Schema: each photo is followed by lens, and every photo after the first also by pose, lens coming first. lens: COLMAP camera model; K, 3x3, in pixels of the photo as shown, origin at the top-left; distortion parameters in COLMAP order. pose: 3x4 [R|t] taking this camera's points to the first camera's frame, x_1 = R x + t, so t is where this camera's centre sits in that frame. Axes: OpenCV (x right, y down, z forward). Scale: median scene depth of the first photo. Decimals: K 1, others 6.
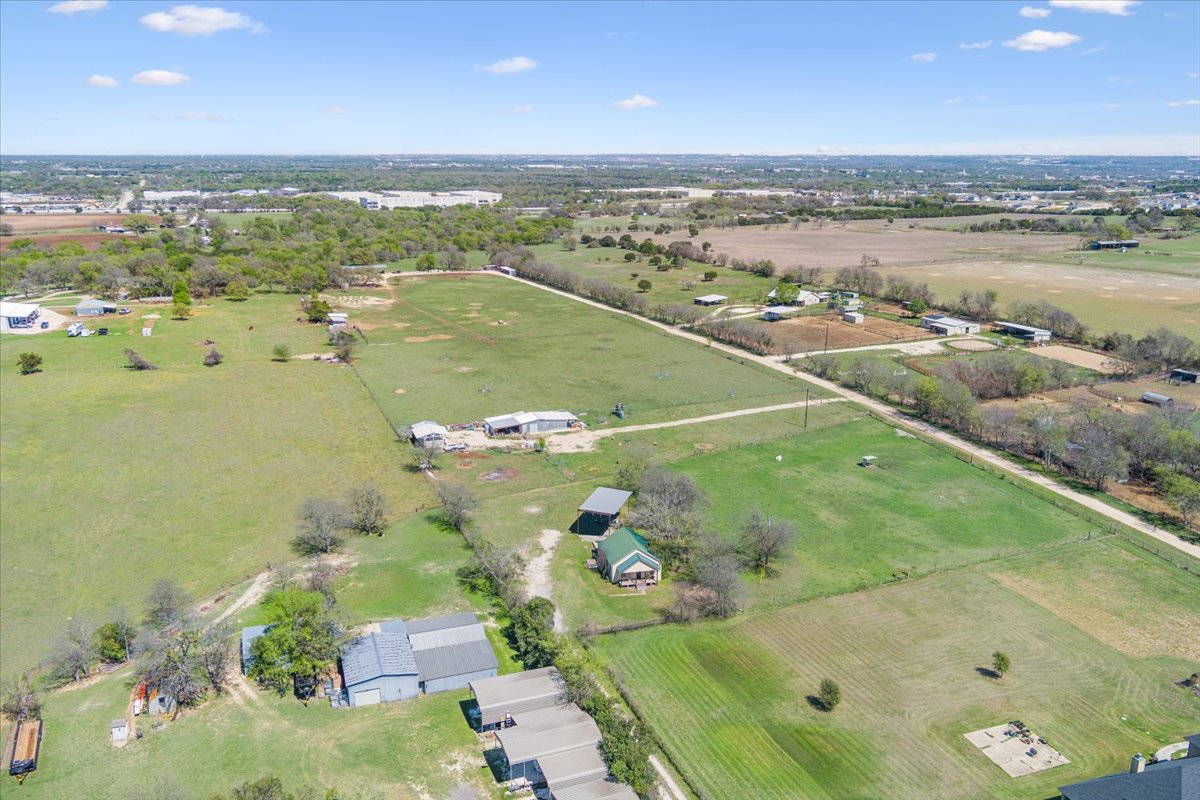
lens RADIAL K [[966.9, 0, 600.0], [0, 966.9, 400.0], [0, 0, 1]] dist [0.002354, -0.011994]
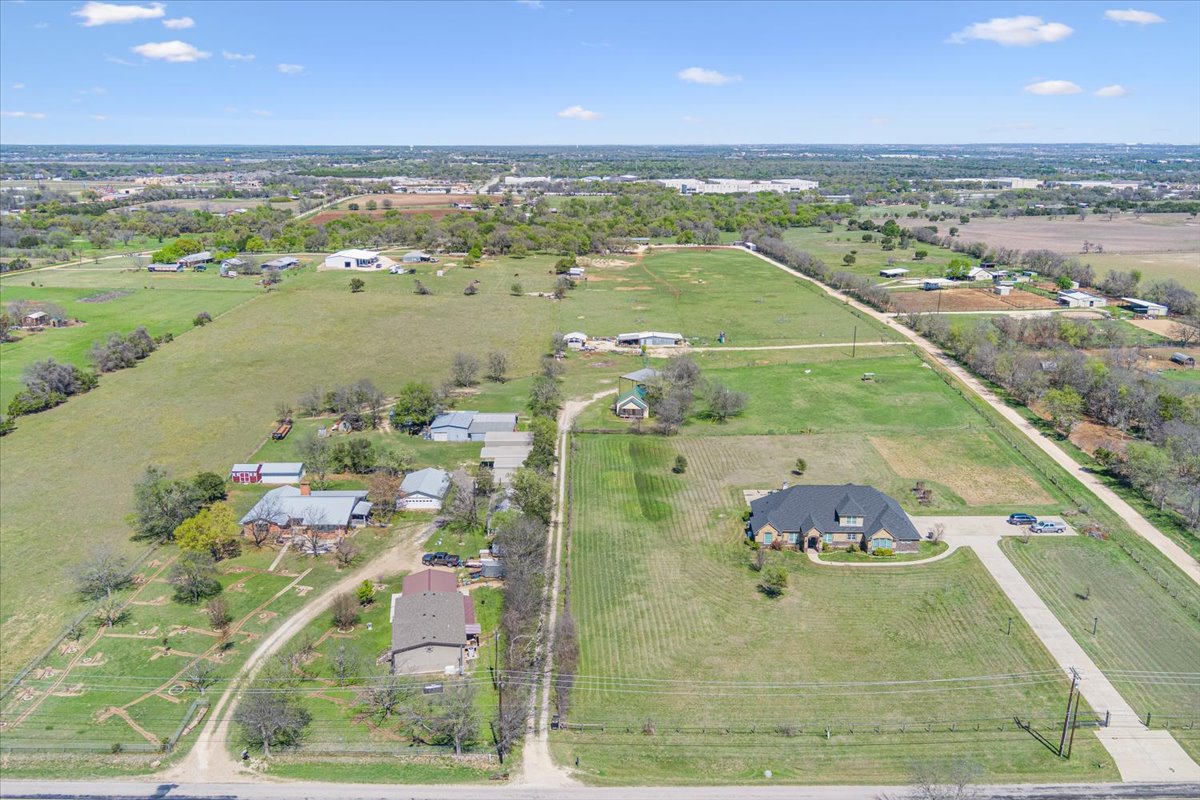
lens RADIAL K [[966.9, 0, 600.0], [0, 966.9, 400.0], [0, 0, 1]] dist [0.002354, -0.011994]
pose [[0.935362, 0.087705, -0.342646, 0.192101], [-0.084304, 0.996130, 0.024840, 0.045793], [0.343498, 0.005652, 0.939136, -0.183755]]
